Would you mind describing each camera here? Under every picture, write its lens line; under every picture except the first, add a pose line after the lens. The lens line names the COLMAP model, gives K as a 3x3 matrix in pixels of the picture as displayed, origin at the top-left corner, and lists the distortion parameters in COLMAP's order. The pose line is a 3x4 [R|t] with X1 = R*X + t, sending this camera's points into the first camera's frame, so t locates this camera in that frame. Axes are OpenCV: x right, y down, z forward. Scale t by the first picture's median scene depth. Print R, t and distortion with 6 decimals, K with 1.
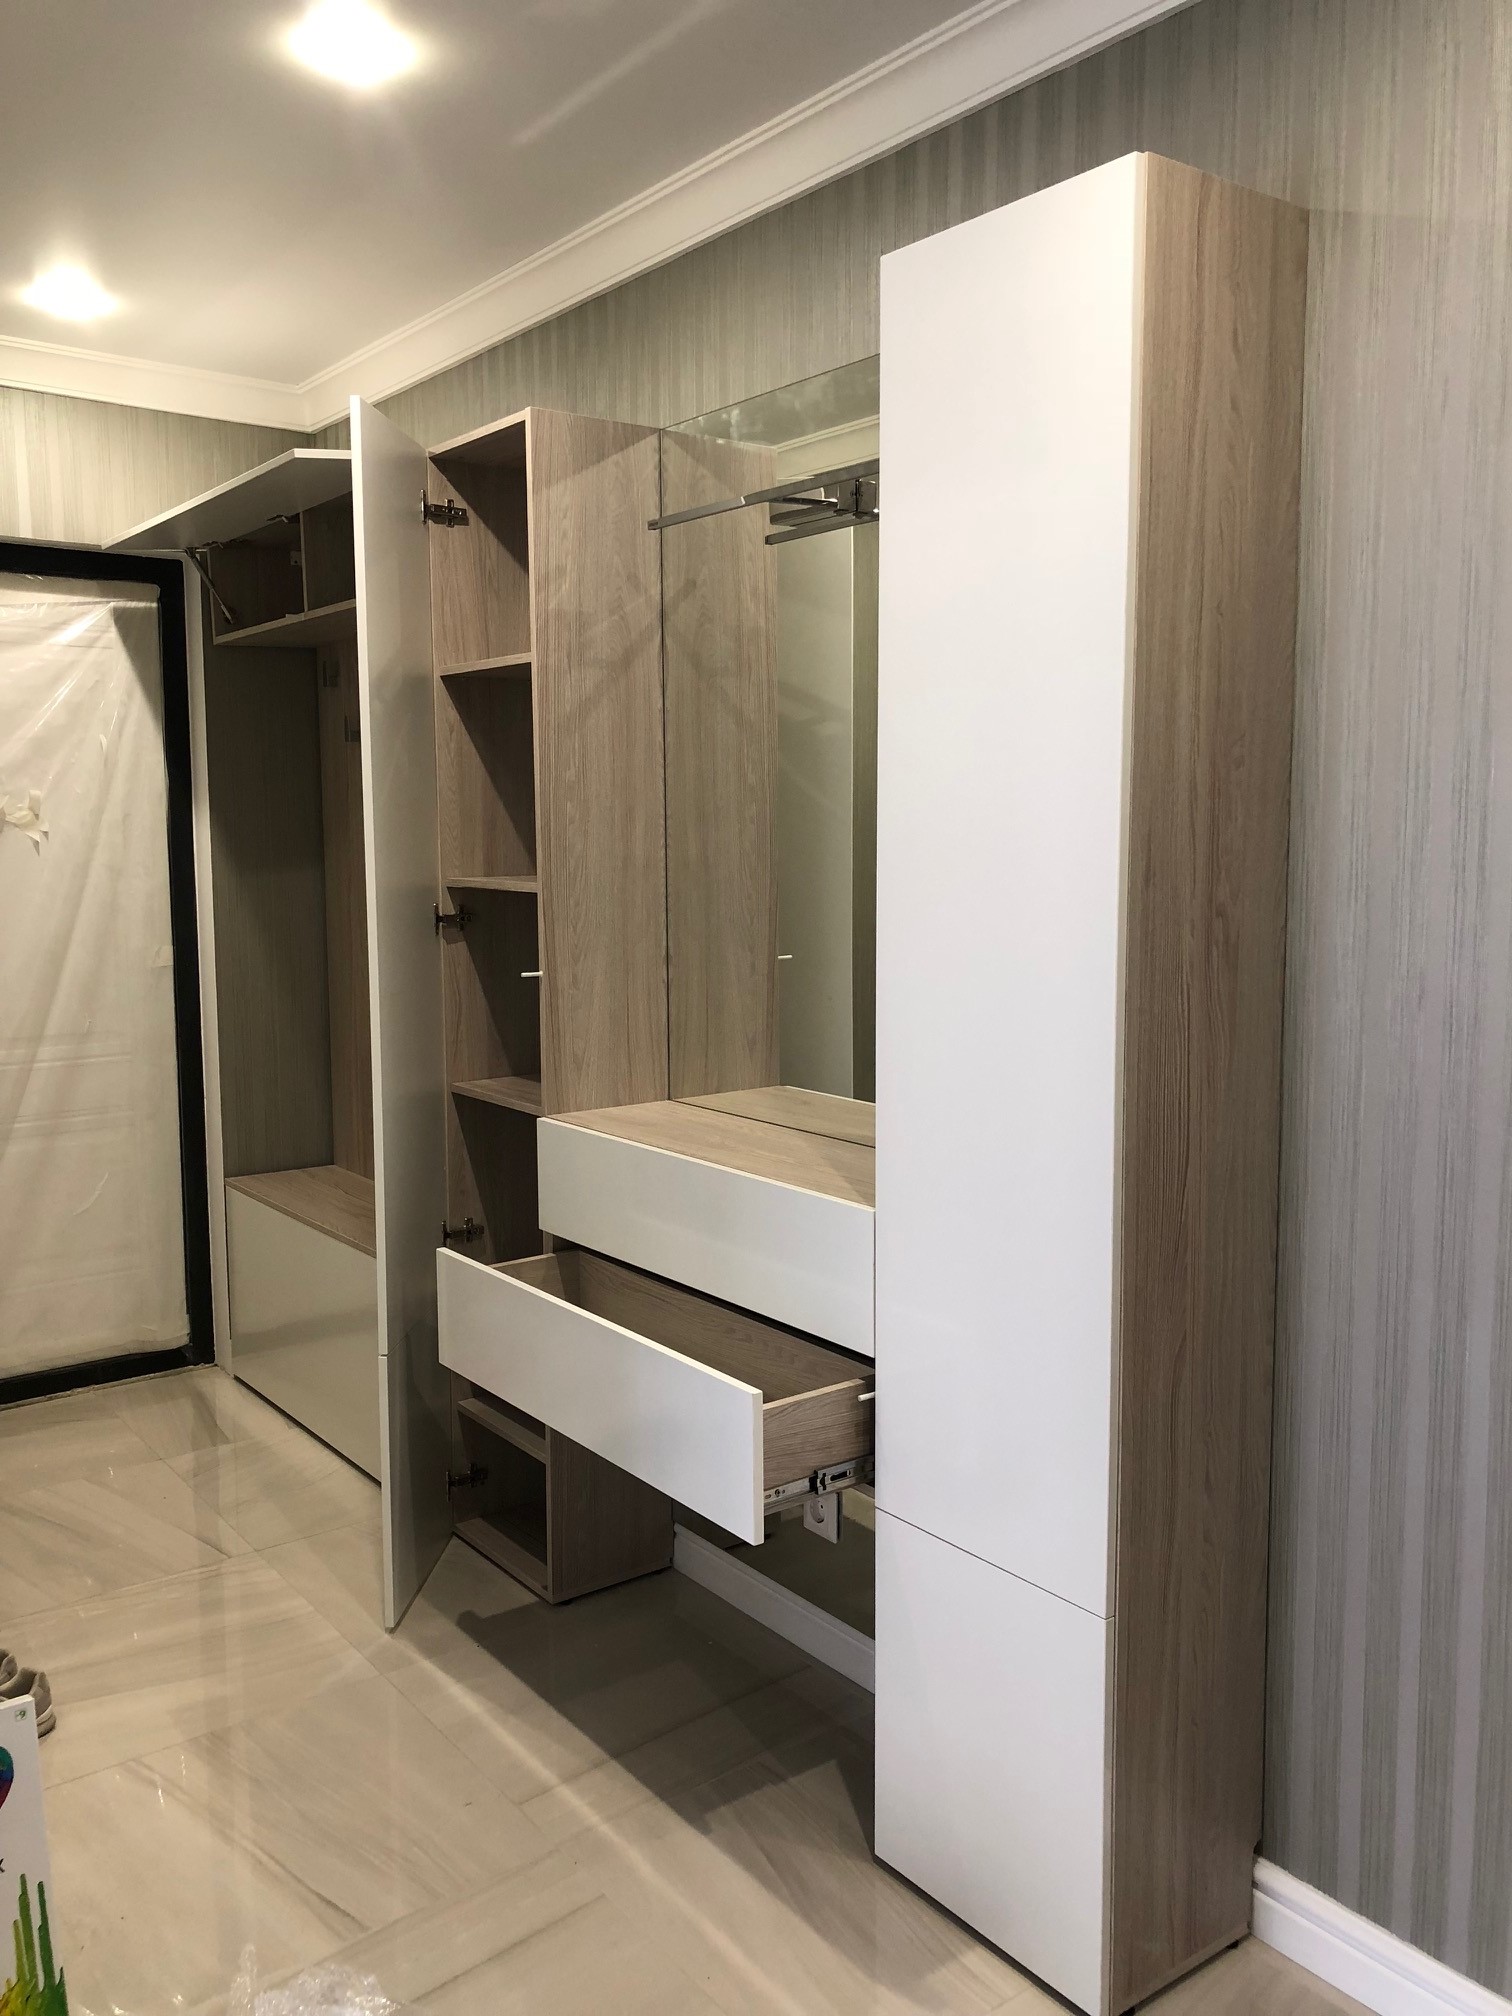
lens RADIAL K [[1649.1, 0, 761.9], [0, 1649.1, 1010.4], [0, 0, 1]] dist [0.013185, -0.002186]
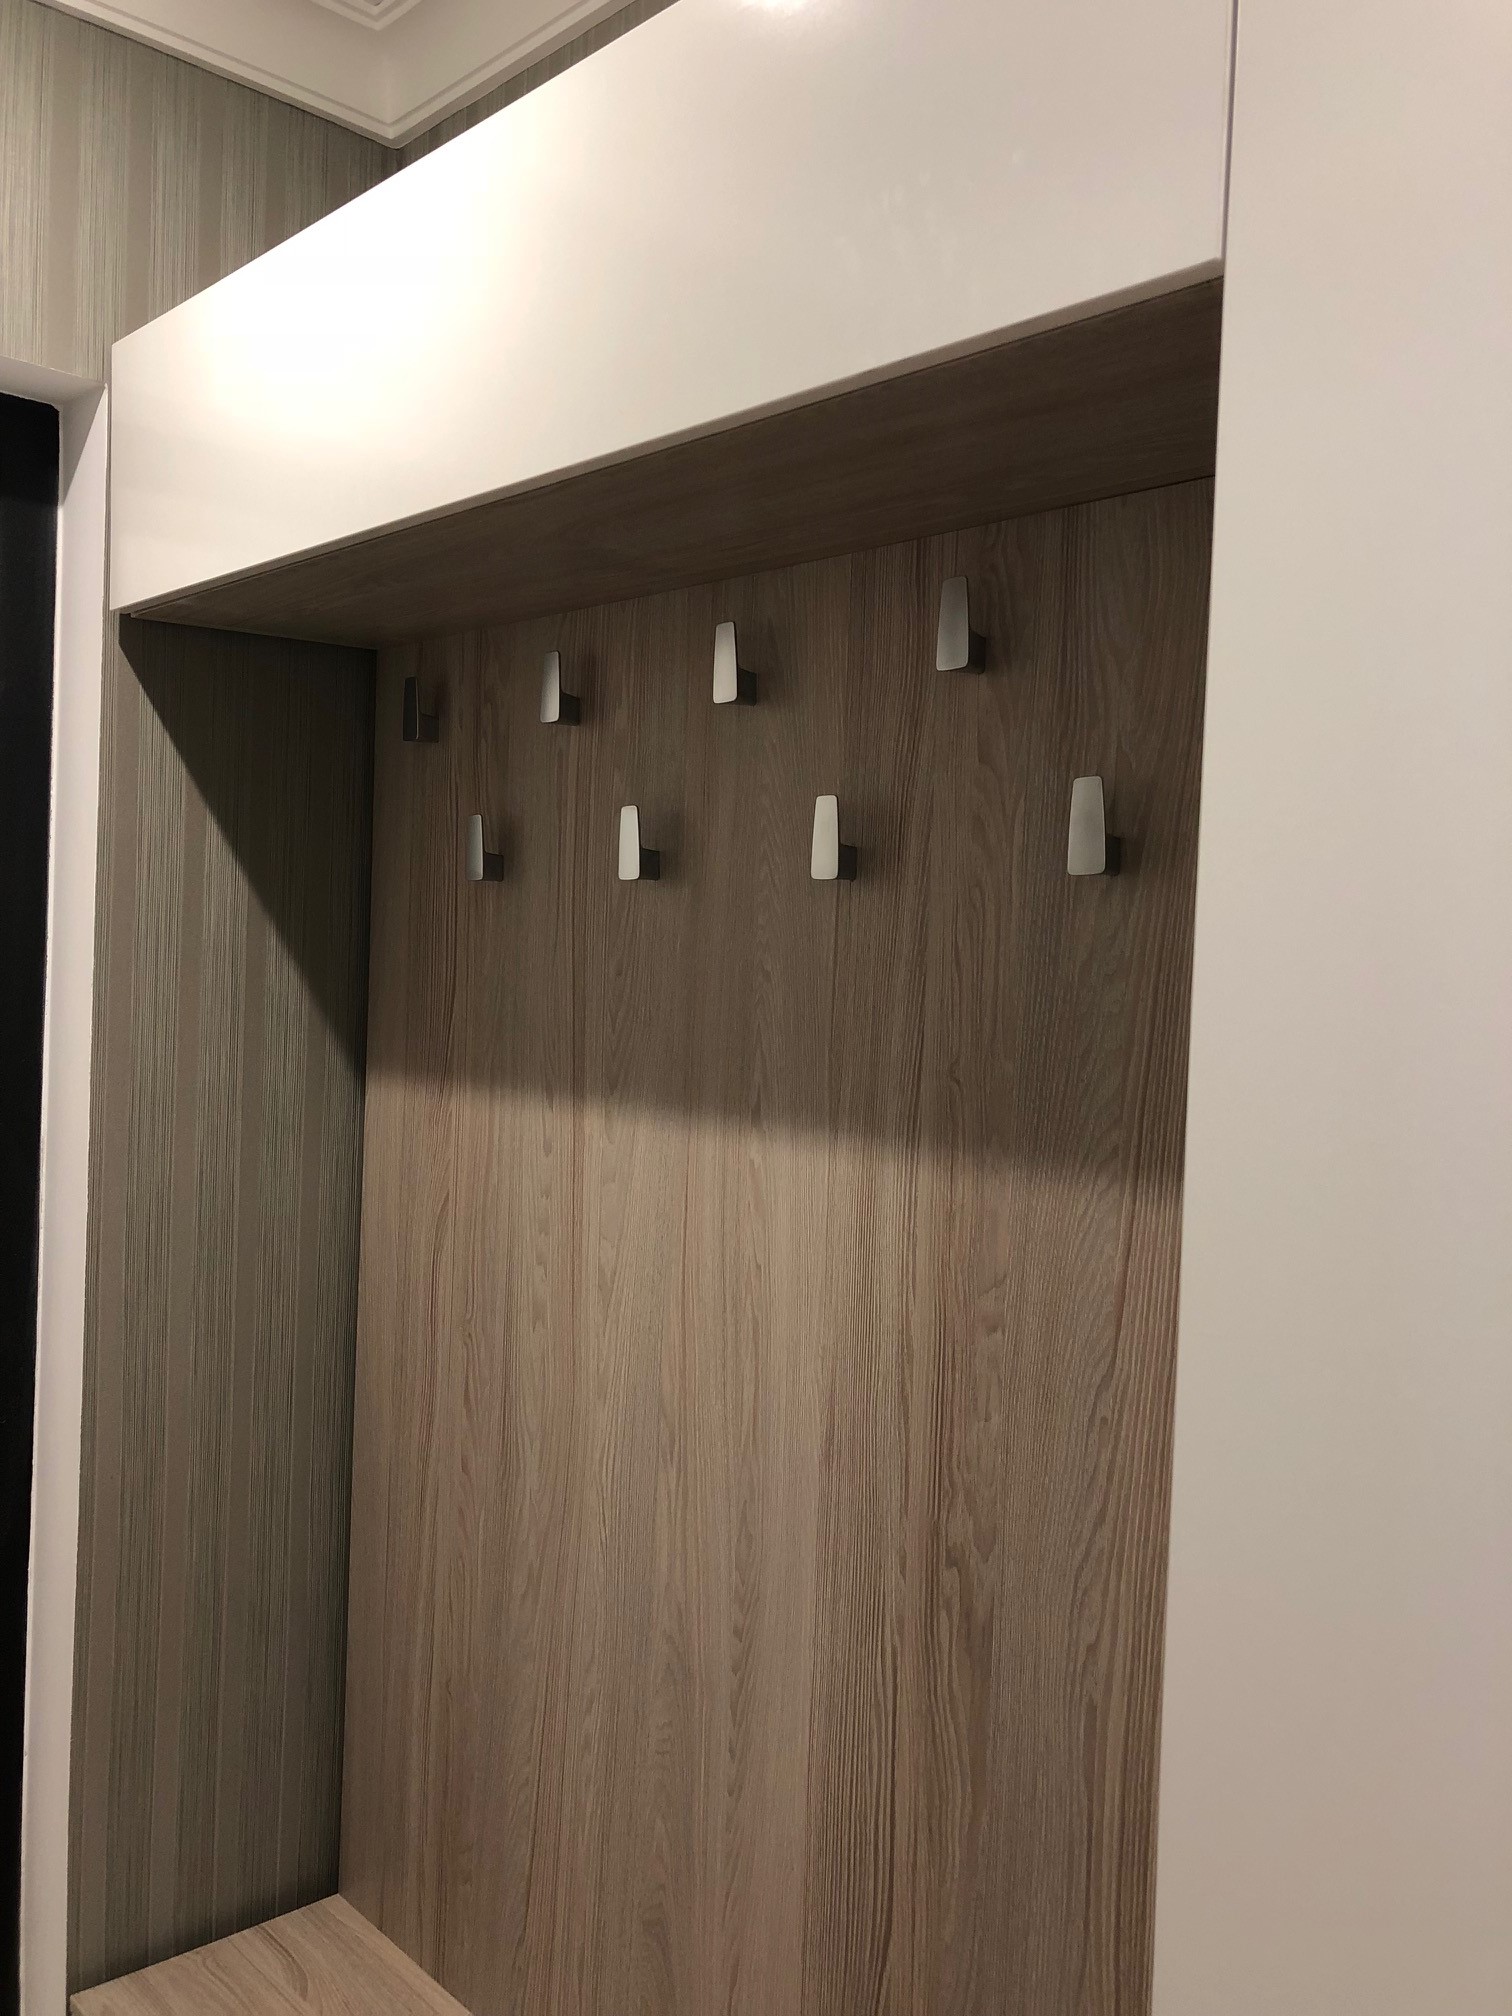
lens RADIAL K [[1693.8, 0, 754.5], [0, 1693.8, 984.9], [0, 0, 1]] dist [0.076586, -0.114931]
pose [[0.995282, 0.035365, 0.090345, -0.308612], [-0.027419, 0.995767, -0.087725, -0.146170], [-0.093065, 0.084834, 0.992039, 0.837256]]
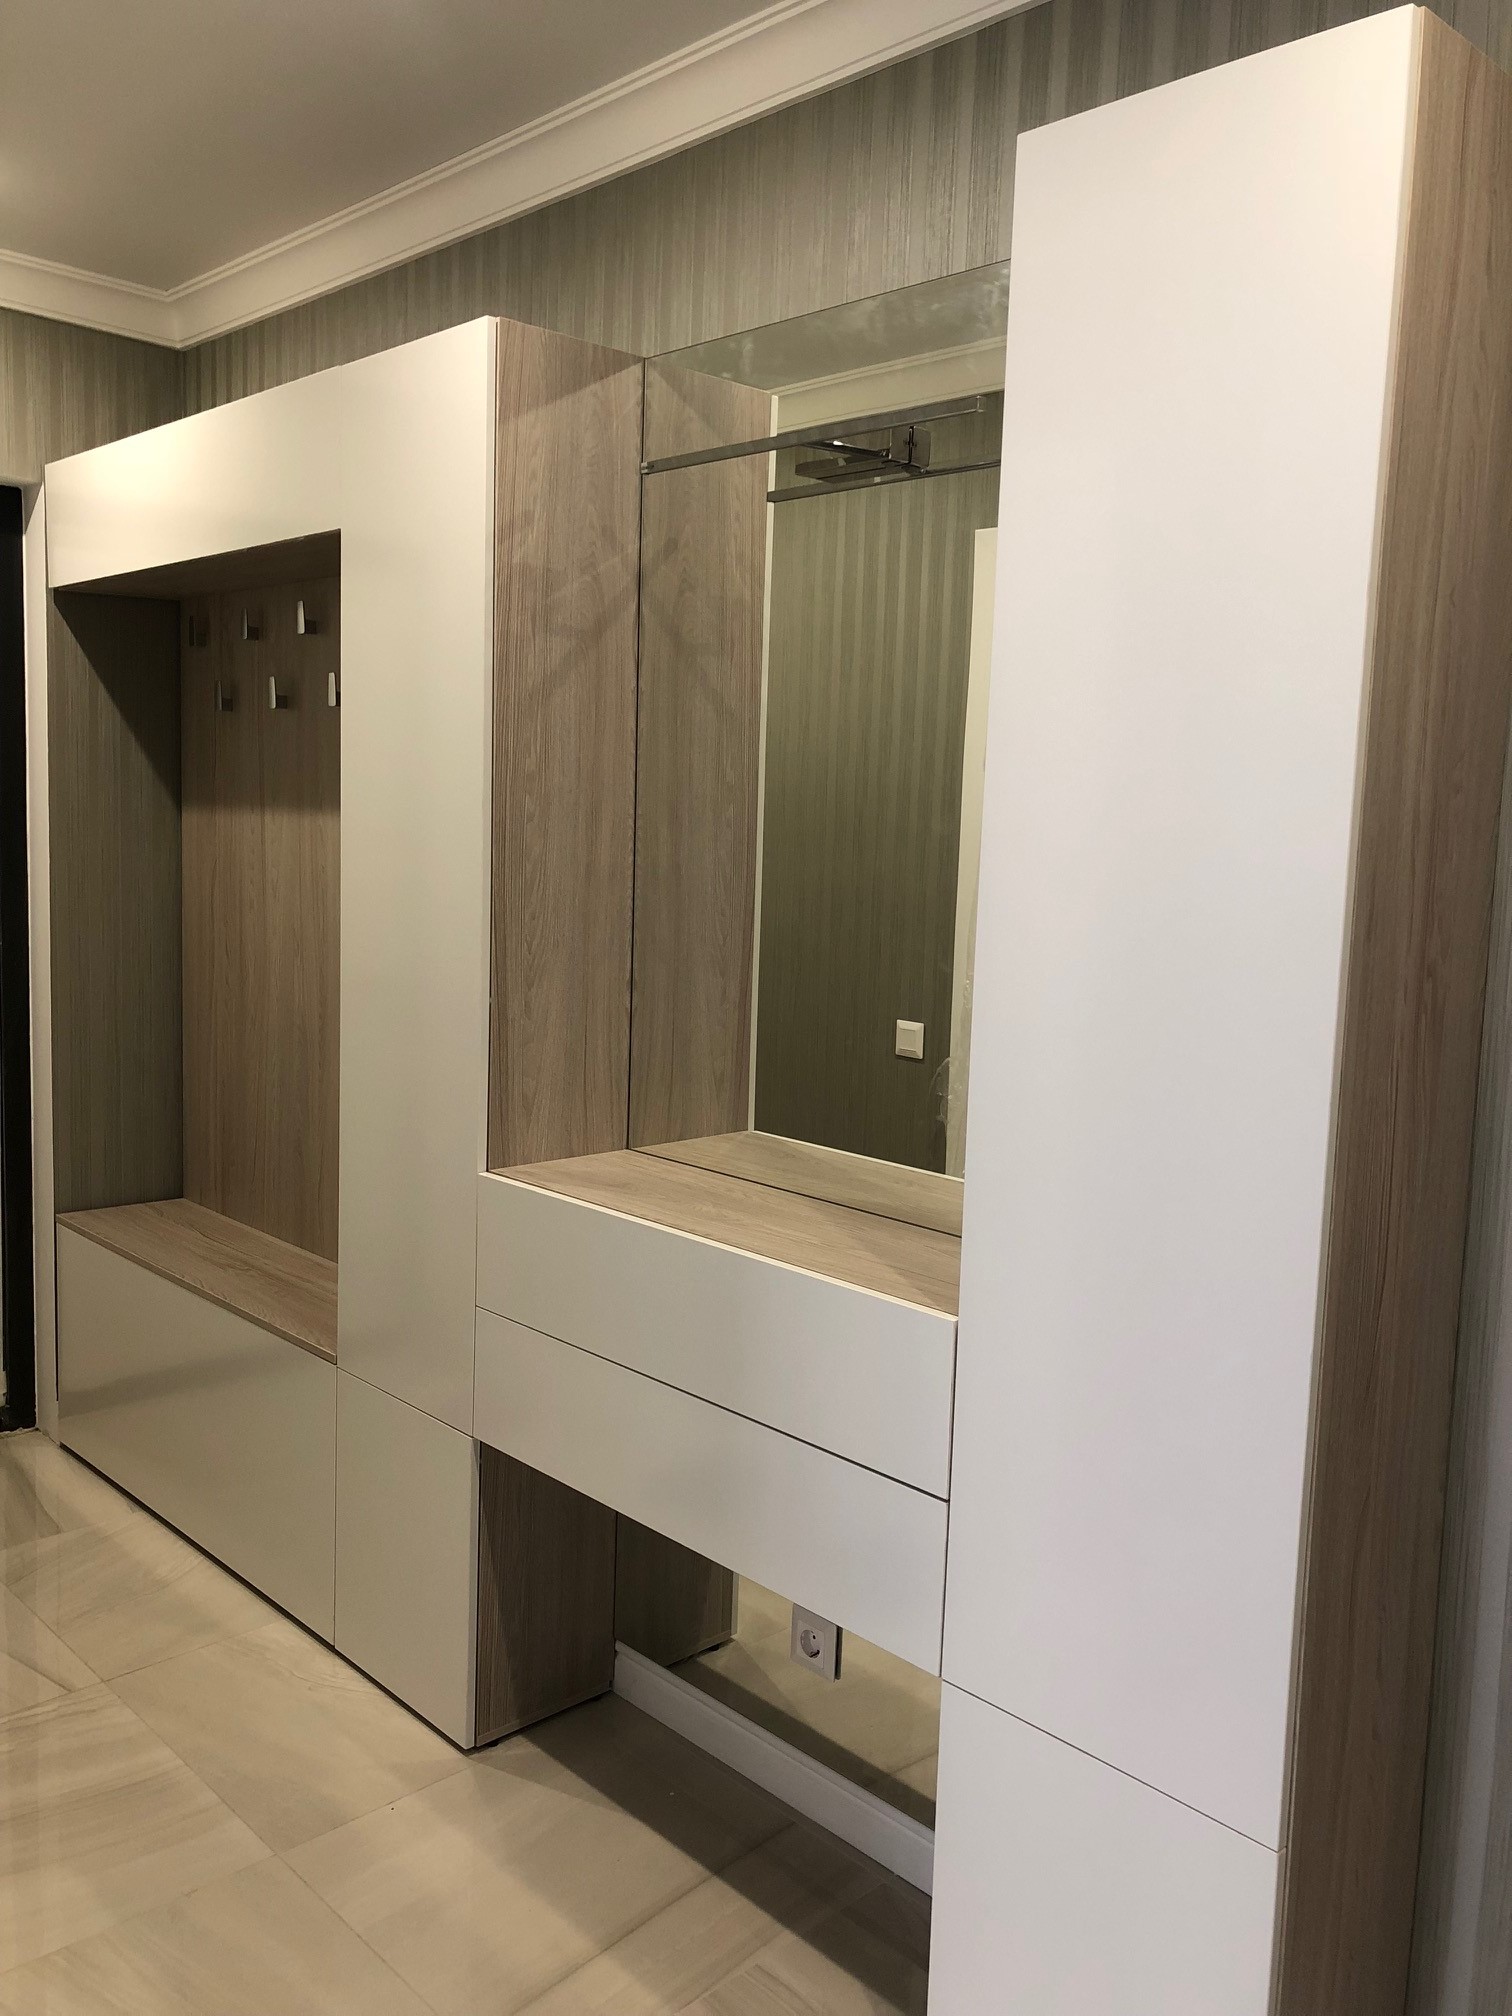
lens RADIAL K [[1650.1, 0, 756.0], [0, 1650.1, 1008.0], [0, 0, 1]] dist [0.007573, 0.011182]
pose [[0.992905, 0.024524, 0.116353, -0.097039], [-0.024989, 0.999684, 0.002541, -0.023729], [-0.116254, -0.005430, 0.993205, 0.155539]]
